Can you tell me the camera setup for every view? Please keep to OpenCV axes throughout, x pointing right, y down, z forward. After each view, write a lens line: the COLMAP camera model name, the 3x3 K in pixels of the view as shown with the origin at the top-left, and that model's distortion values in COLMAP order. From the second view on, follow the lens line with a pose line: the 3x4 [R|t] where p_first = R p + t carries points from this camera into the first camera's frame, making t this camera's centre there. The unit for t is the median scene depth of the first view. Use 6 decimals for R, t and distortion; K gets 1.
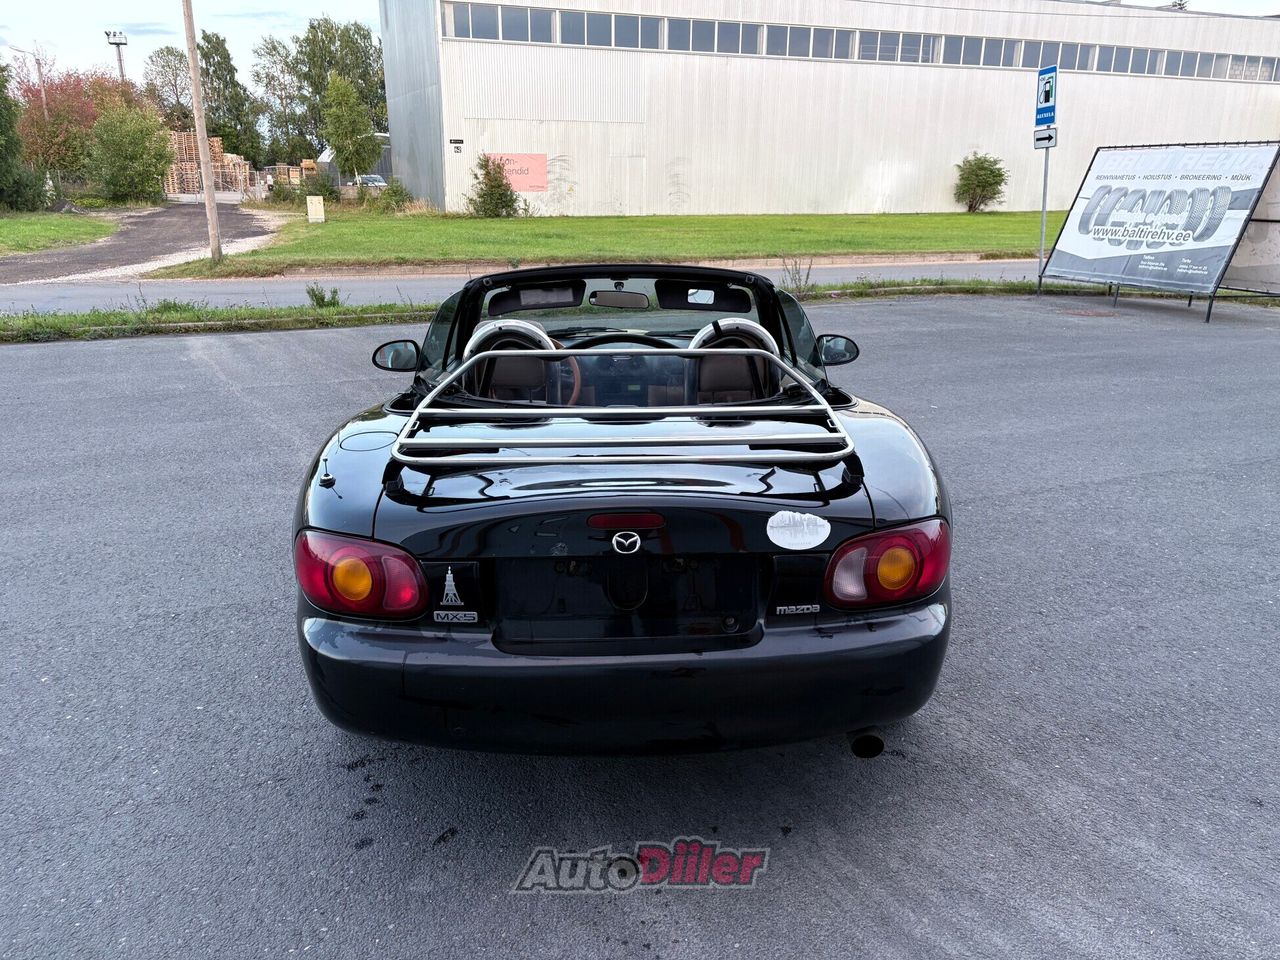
lens RADIAL K [[967.4, 0, 644.9], [0, 967.4, 482.7], [0, 0, 1]] dist [0.052313, -0.061857]
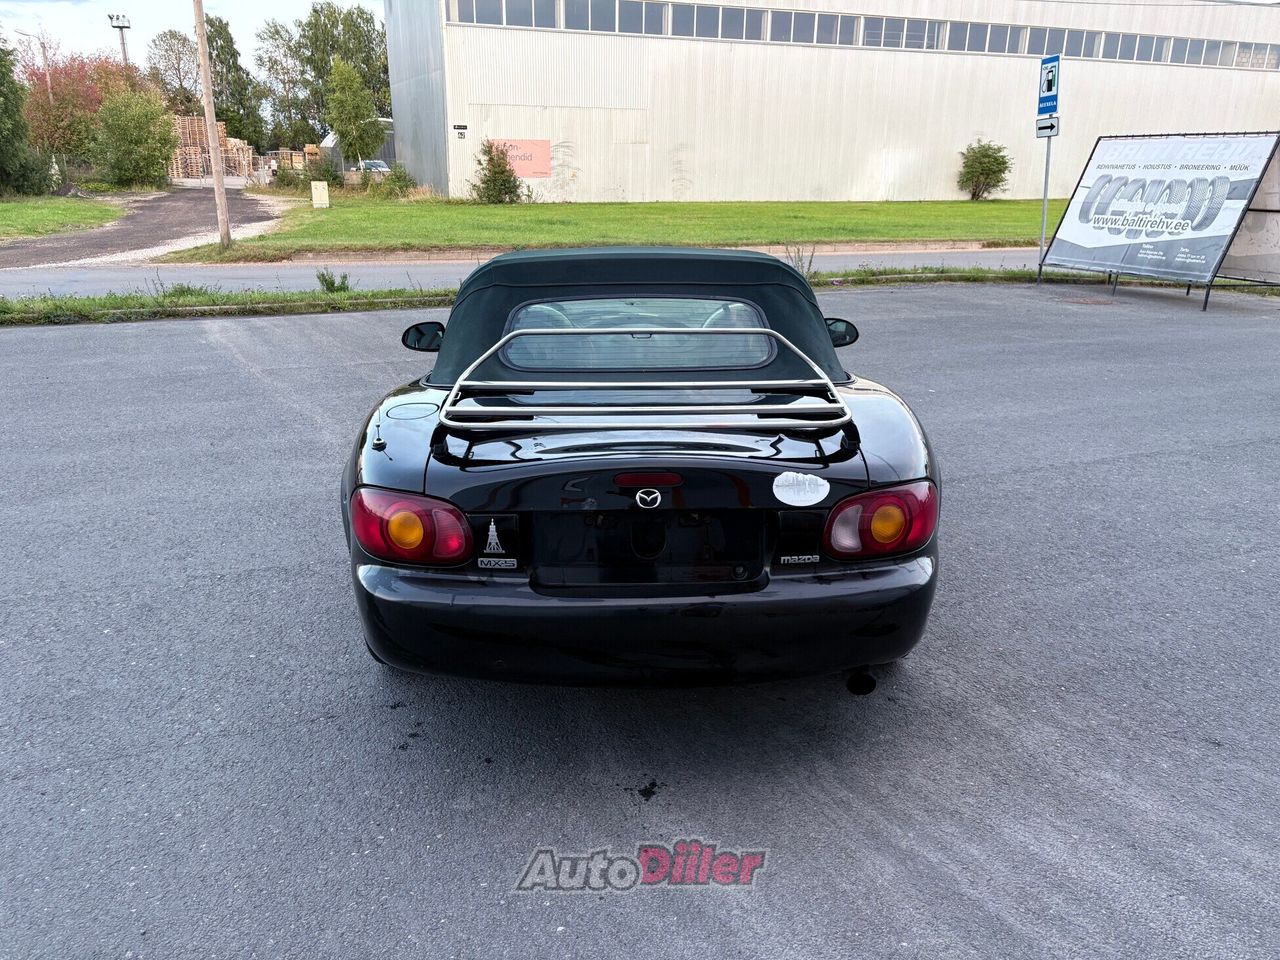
lens RADIAL K [[967.4, 0, 639.0], [0, 967.4, 482.2], [0, 0, 1]] dist [0.052313, -0.061857]
pose [[0.999961, 0.005908, -0.006497, -0.003218], [-0.005825, 0.999903, 0.012633, 0.003922], [0.006571, -0.012595, 0.999899, -0.017957]]
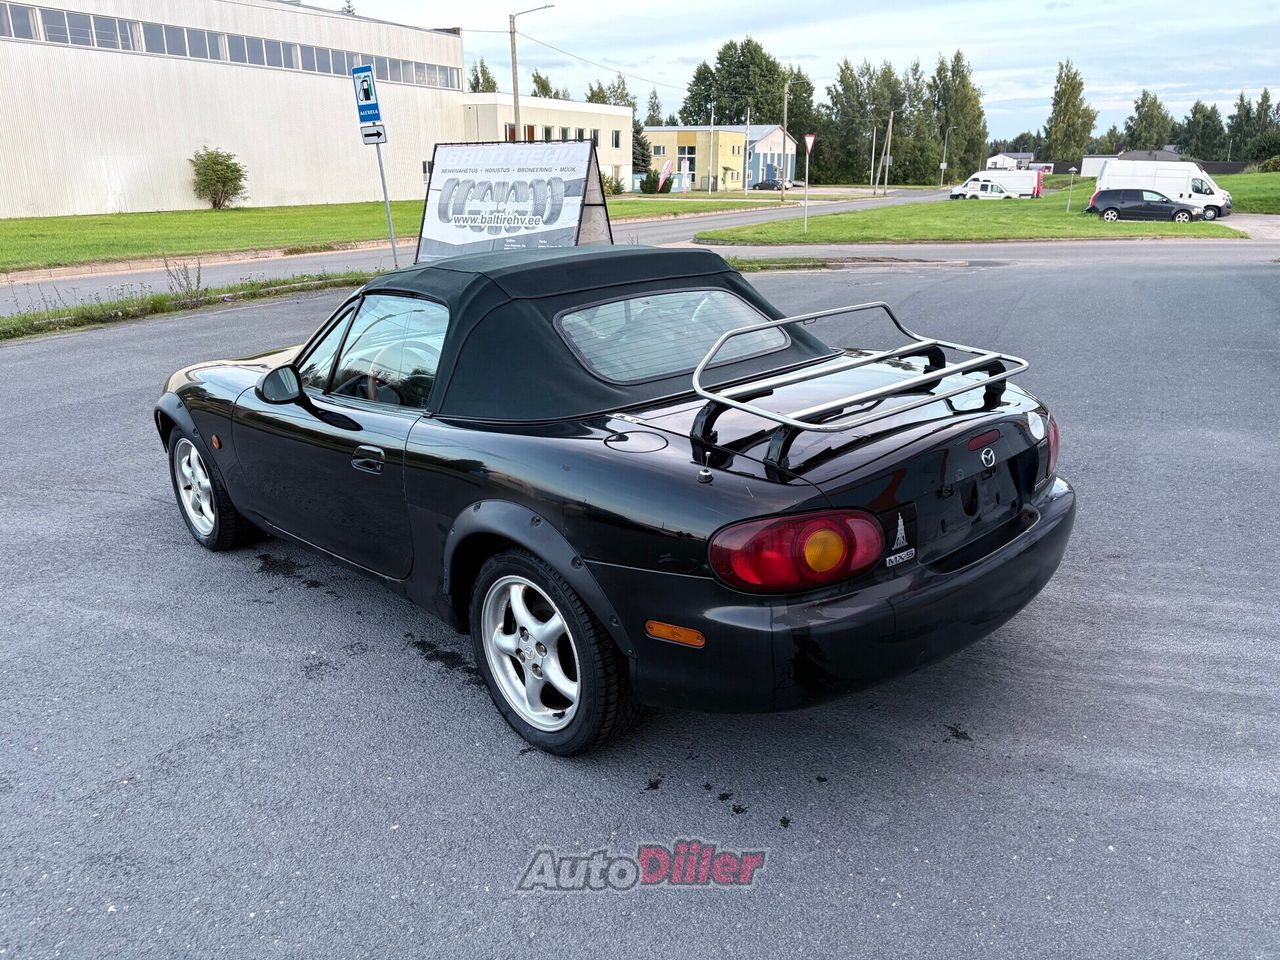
lens RADIAL K [[967.4, 0, 643.1], [0, 967.4, 481.7], [0, 0, 1]] dist [0.052313, -0.061857]
pose [[0.735074, -0.217459, 0.642166, -0.154542], [0.215637, 0.972970, 0.082645, -0.014107], [-0.642781, 0.077724, 0.762097, 0.047593]]
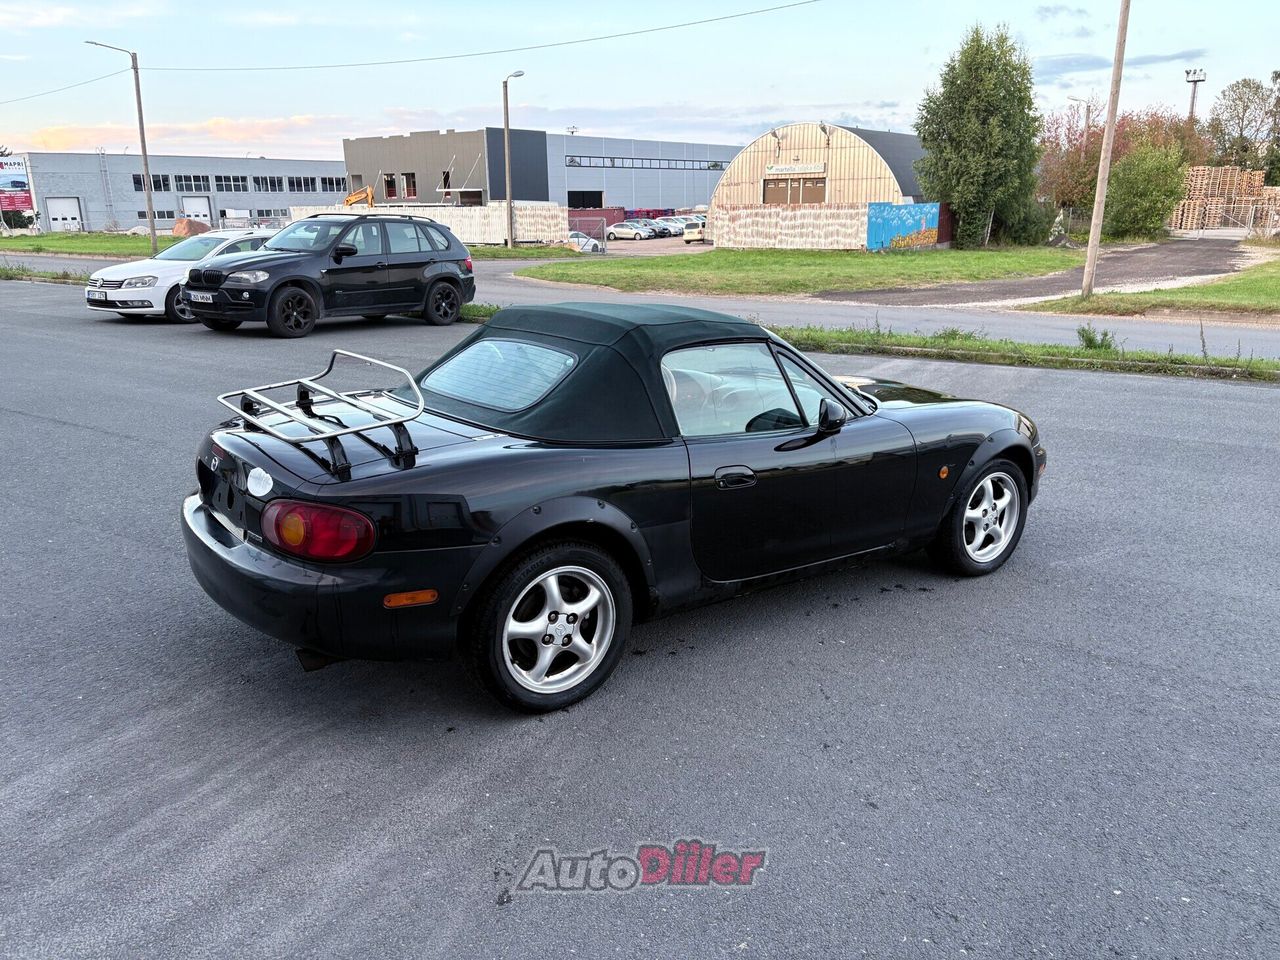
lens RADIAL K [[967.4, 0, 637.2], [0, 967.4, 470.2], [0, 0, 1]] dist [0.052313, -0.061857]
pose [[0.563097, 0.203623, -0.800912, 0.232044], [-0.239177, 0.967846, 0.077906, -0.030909], [0.791023, 0.147691, 0.593692, 0.080525]]
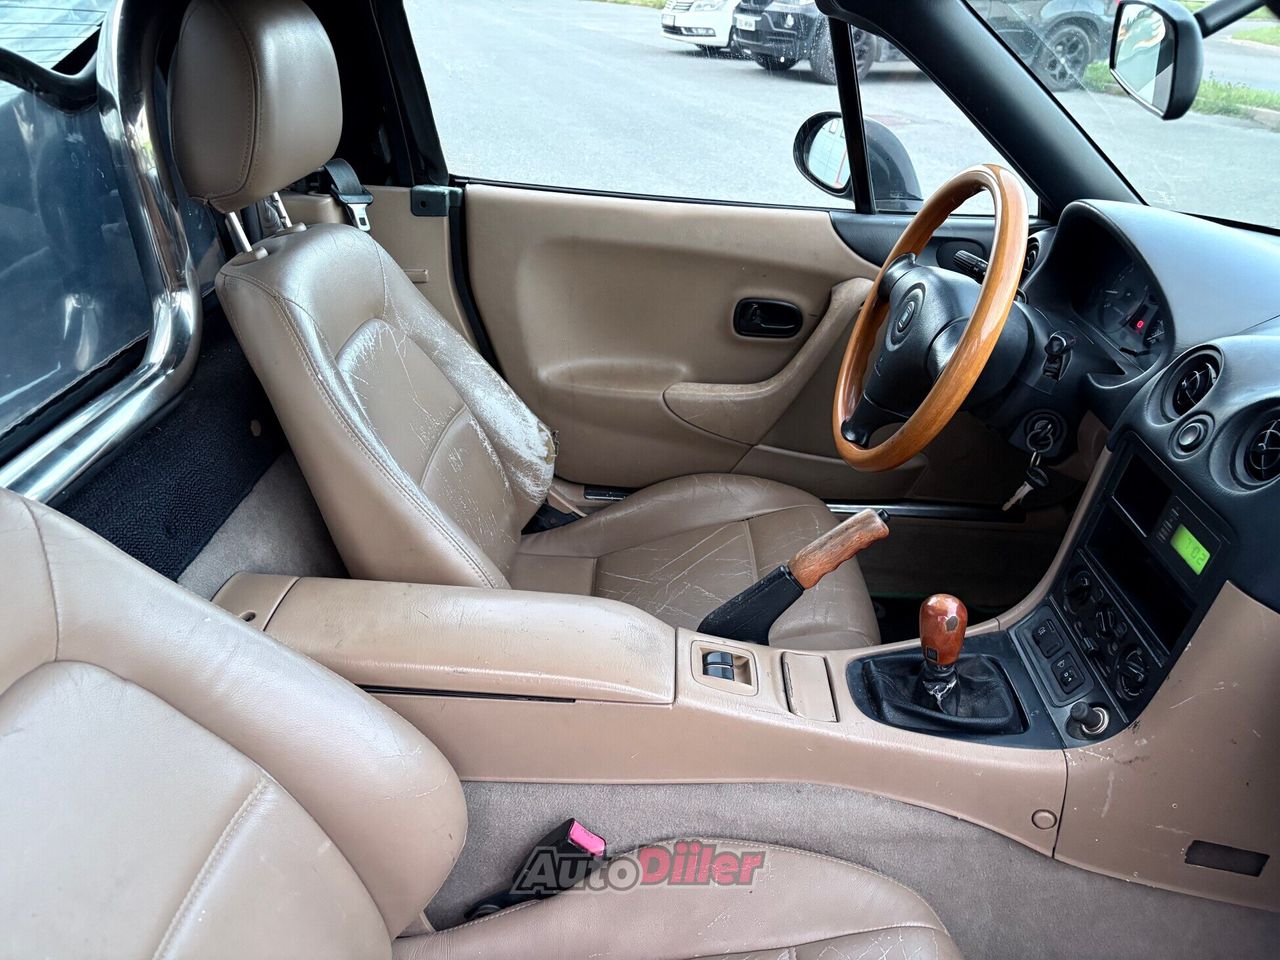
lens RADIAL K [[967.4, 0, 645.8], [0, 967.4, 496.5], [0, 0, 1]] dist [0.052313, -0.061857]
pose [[-0.050195, 0.478221, -0.876804, 0.046742], [-0.315402, 0.825394, 0.468238, -0.047248], [0.947630, 0.300049, 0.109401, 0.247905]]
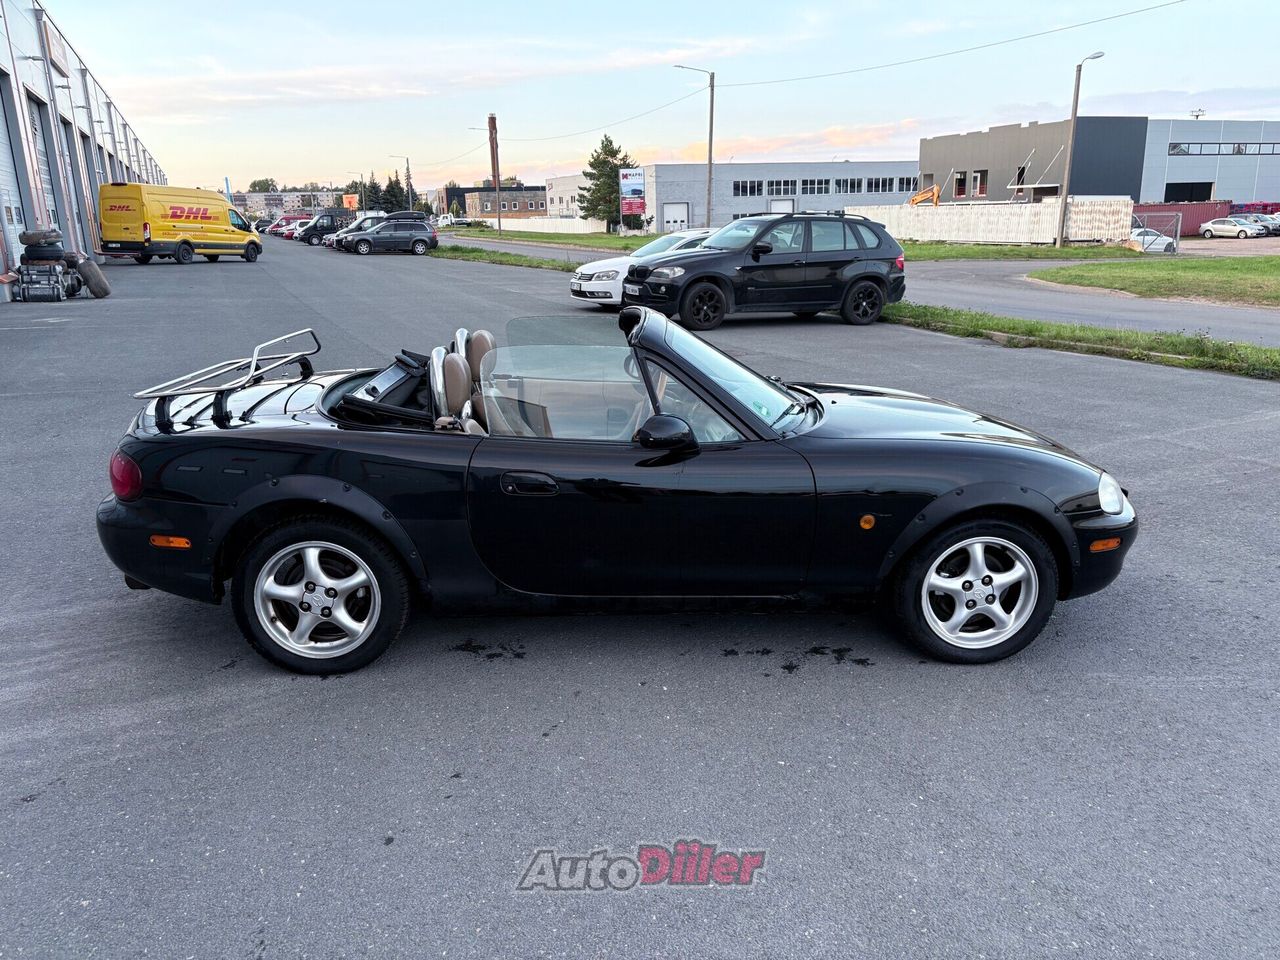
lens RADIAL K [[967.4, 0, 629.7], [0, 967.4, 462.9], [0, 0, 1]] dist [0.052313, -0.061857]
pose [[0.027691, 0.238631, -0.970715, 0.274691], [-0.285139, 0.932628, 0.221134, -0.078465], [0.958086, 0.270666, 0.093869, 0.243605]]
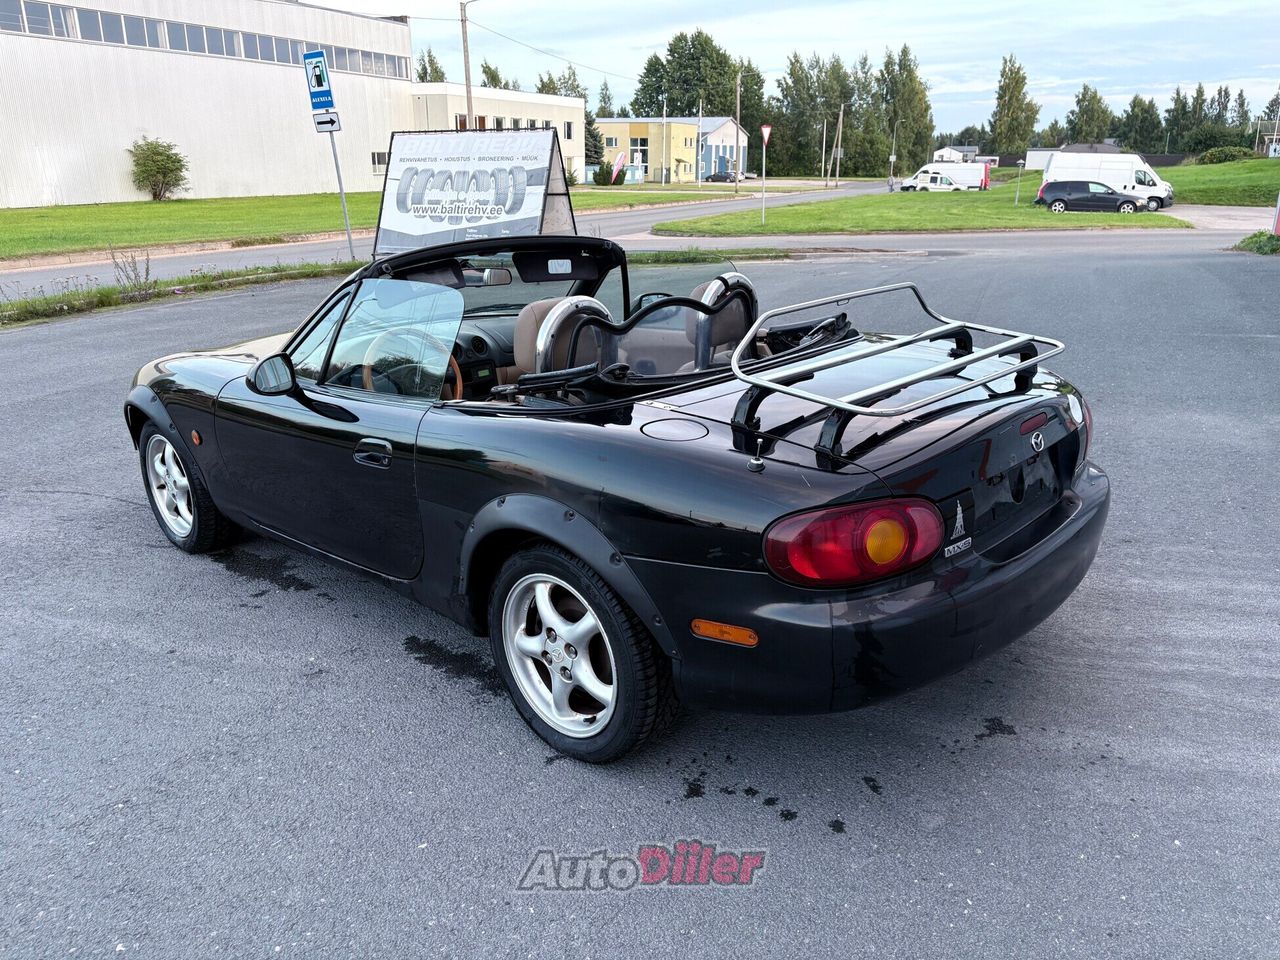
lens RADIAL K [[967.4, 0, 649.9], [0, 967.4, 480.9], [0, 0, 1]] dist [0.052313, -0.061857]
pose [[0.696968, -0.232685, 0.678302, -0.158244], [0.225822, 0.968985, 0.100365, -0.015872], [-0.680617, 0.083225, 0.727897, 0.063564]]
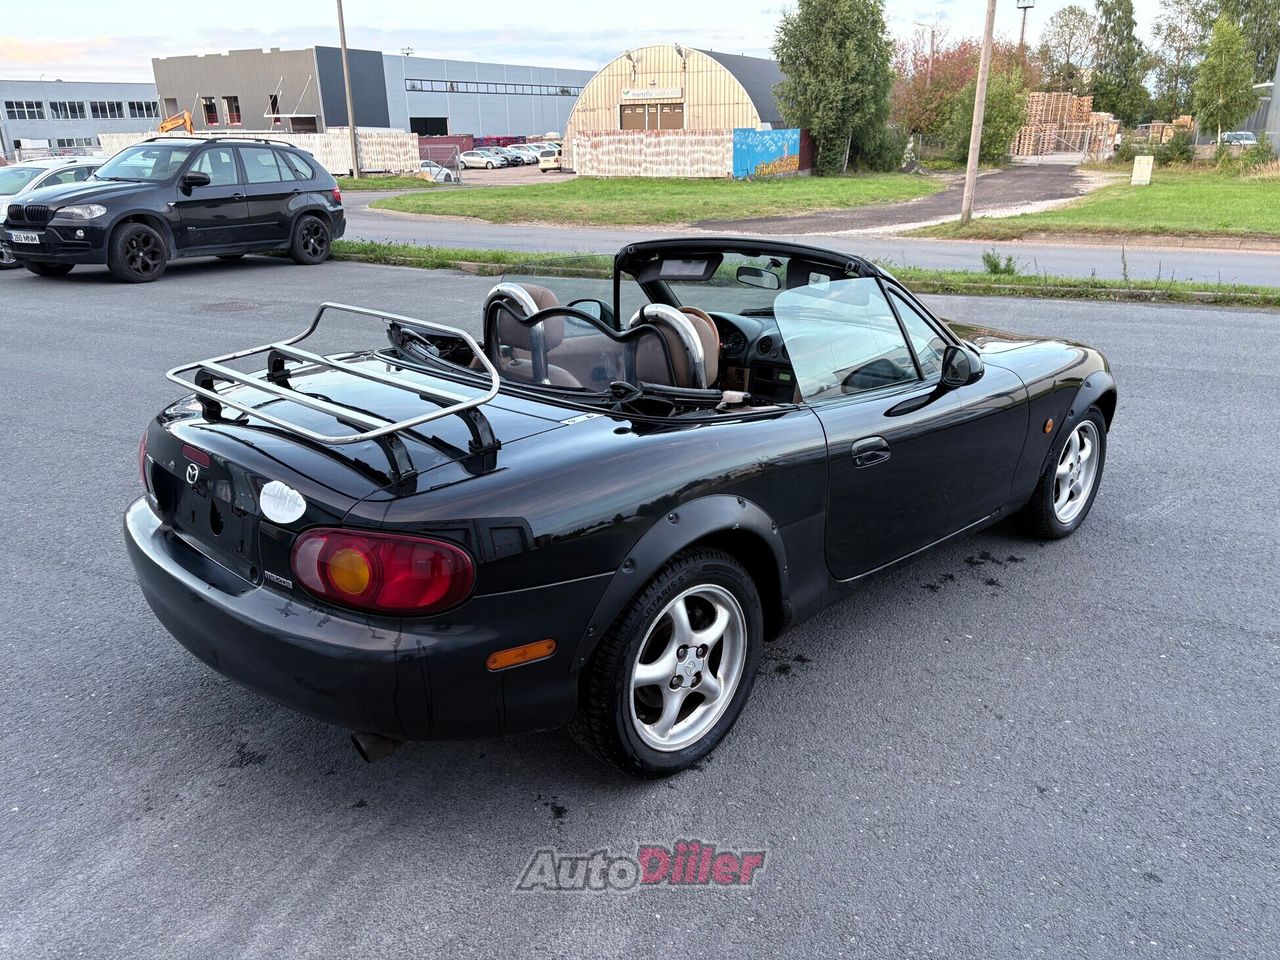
lens RADIAL K [[967.4, 0, 641.4], [0, 967.4, 481.7], [0, 0, 1]] dist [0.052313, -0.061857]
pose [[0.683693, 0.230882, -0.692284, 0.156492], [-0.206056, 0.971108, 0.120373, -0.024277], [0.700075, 0.060351, 0.711515, 0.075290]]
